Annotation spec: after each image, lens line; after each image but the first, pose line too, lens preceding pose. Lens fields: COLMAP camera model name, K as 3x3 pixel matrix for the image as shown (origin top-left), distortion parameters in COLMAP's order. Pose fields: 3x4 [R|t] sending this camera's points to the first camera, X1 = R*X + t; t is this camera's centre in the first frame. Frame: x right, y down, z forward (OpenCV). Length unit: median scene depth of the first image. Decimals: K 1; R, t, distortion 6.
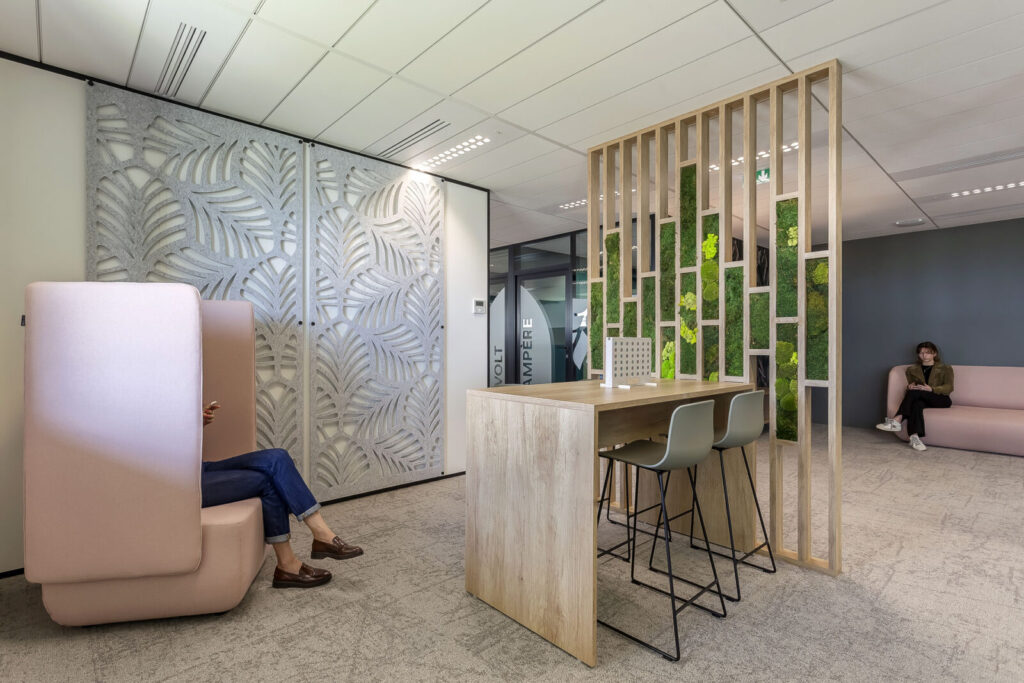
lens RADIAL K [[491.9, 0, 487.6], [0, 491.9, 346.4], [0, 0, 1]] dist [-0.002137, 0.003178]
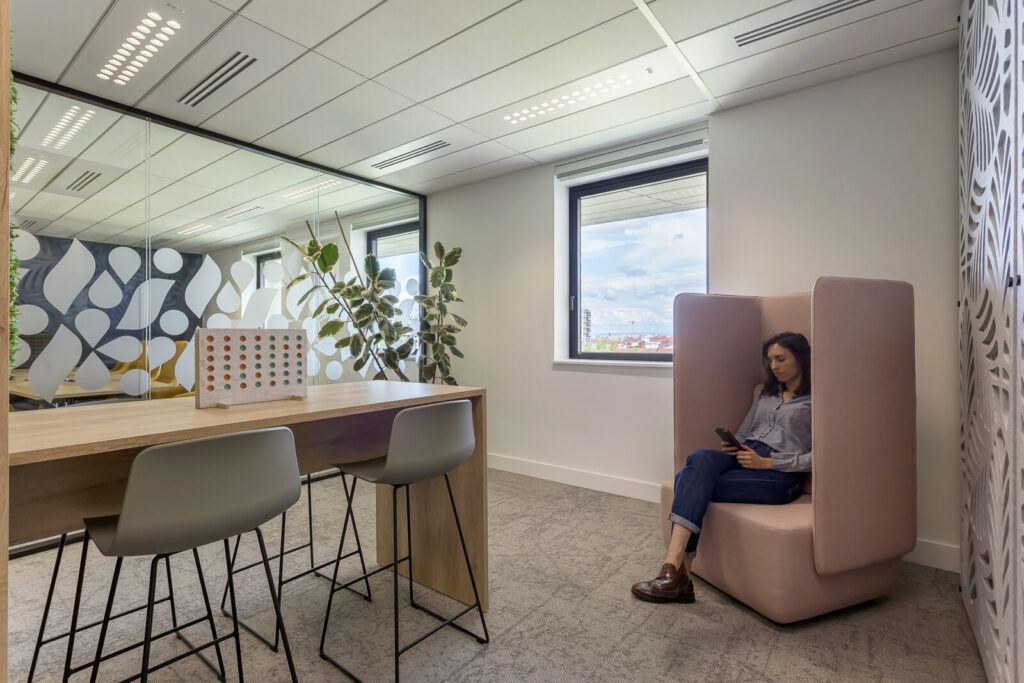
lens RADIAL K [[491.9, 0, 505.5], [0, 491.9, 338.1], [0, 0, 1]] dist [-0.002137, 0.003178]
pose [[-0.982265, 0.002610, -0.187482, 0.074629], [0.001061, 0.999964, 0.008362, -0.009102], [0.187497, 0.008015, -0.982232, 1.528009]]
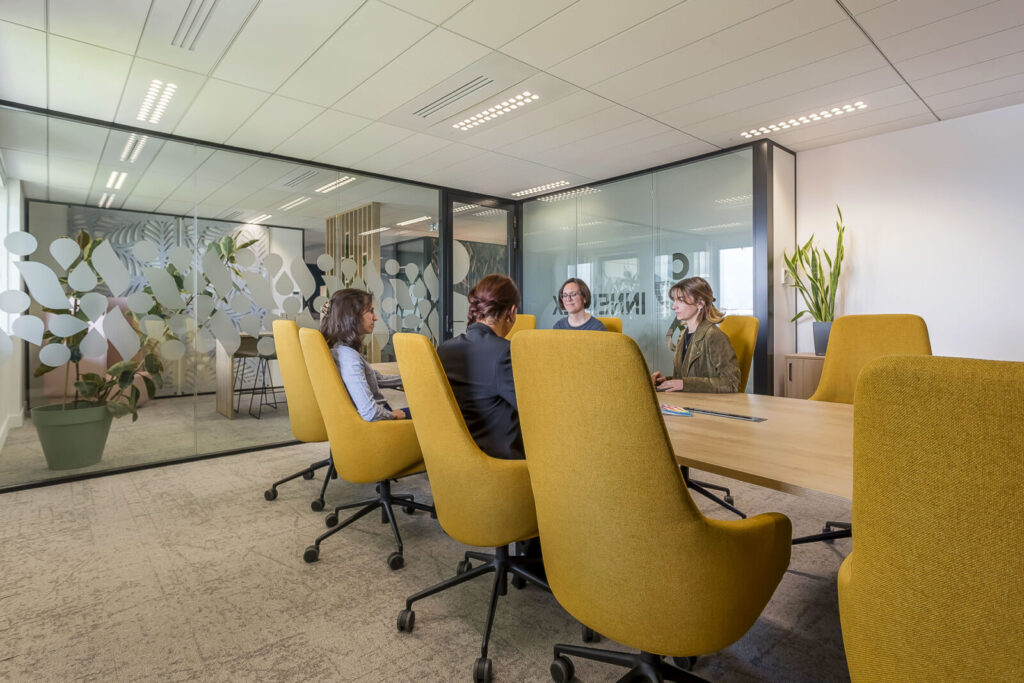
lens RADIAL K [[516.9, 0, 542.9], [0, 516.9, 311.2], [0, 0, 1]] dist [-0.004888, -0.000021]
pose [[0.999551, -0.003070, 0.029794, 1.252955], [0.003411, 0.999929, -0.011411, 0.006947], [-0.029756, 0.011508, 0.999491, -1.380457]]
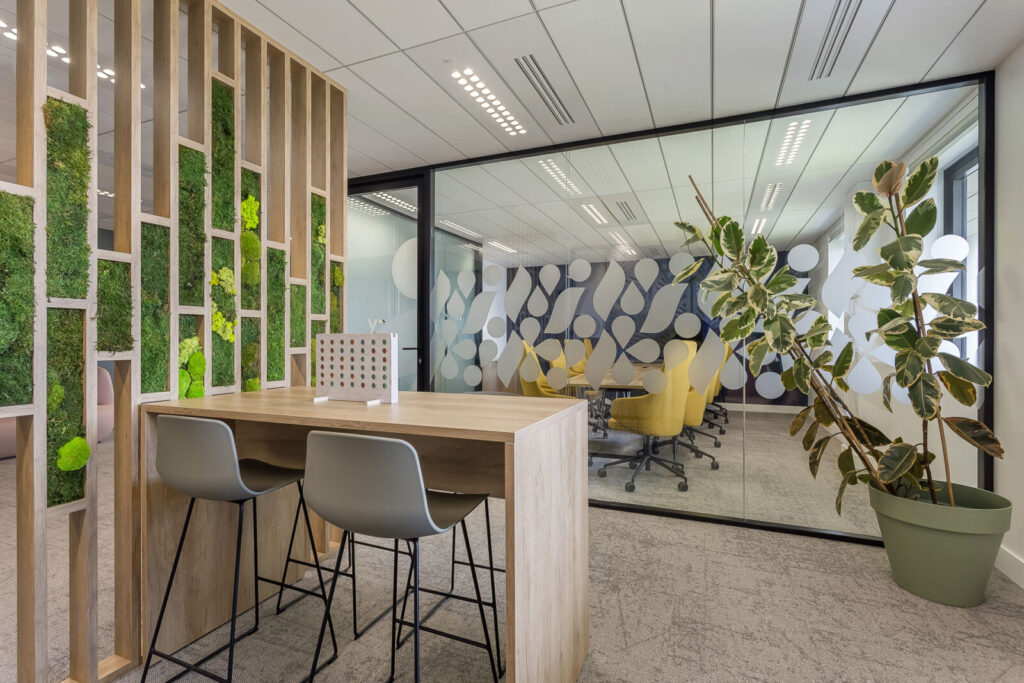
lens RADIAL K [[491.9, 0, 504.9], [0, 491.9, 339.1], [0, 0, 1]] dist [-0.002137, 0.003178]
pose [[-0.427785, 0.001677, 0.903879, -0.401680], [0.007538, 0.999970, 0.001712, -0.007930], [-0.903849, 0.007546, -0.427785, 0.994821]]
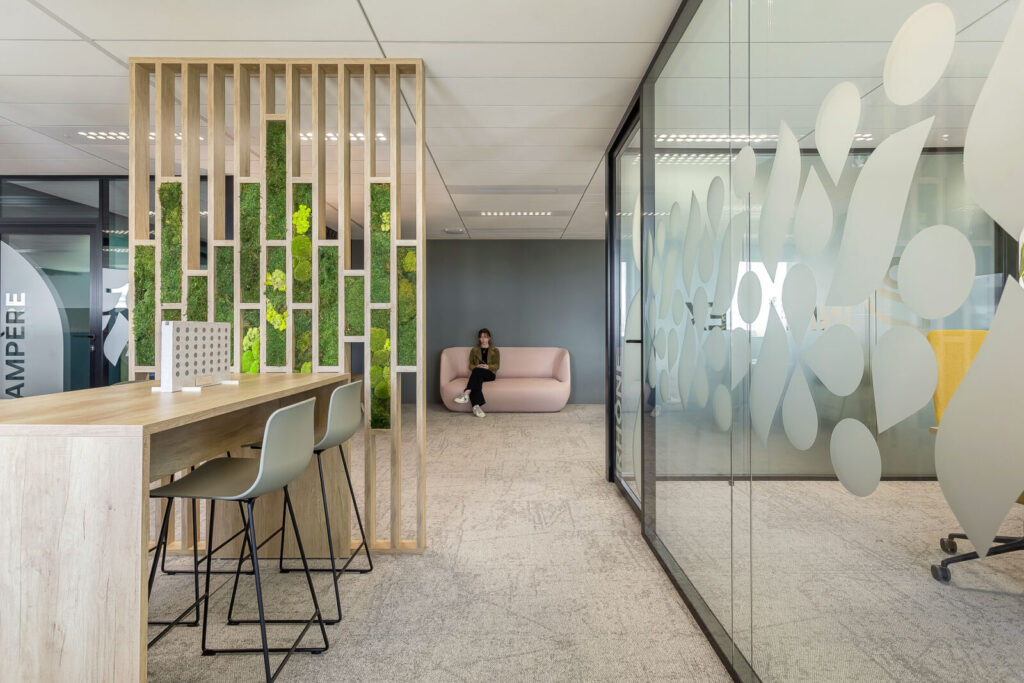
lens RADIAL K [[491.9, 0, 504.5], [0, 491.9, 326.5], [0, 0, 1]] dist [-0.002137, 0.003178]
pose [[0.656473, 0.005051, 0.754332, 0.029601], [0.005924, 0.999912, -0.011850, 0.000511], [-0.754326, 0.012248, 0.656386, 0.157997]]
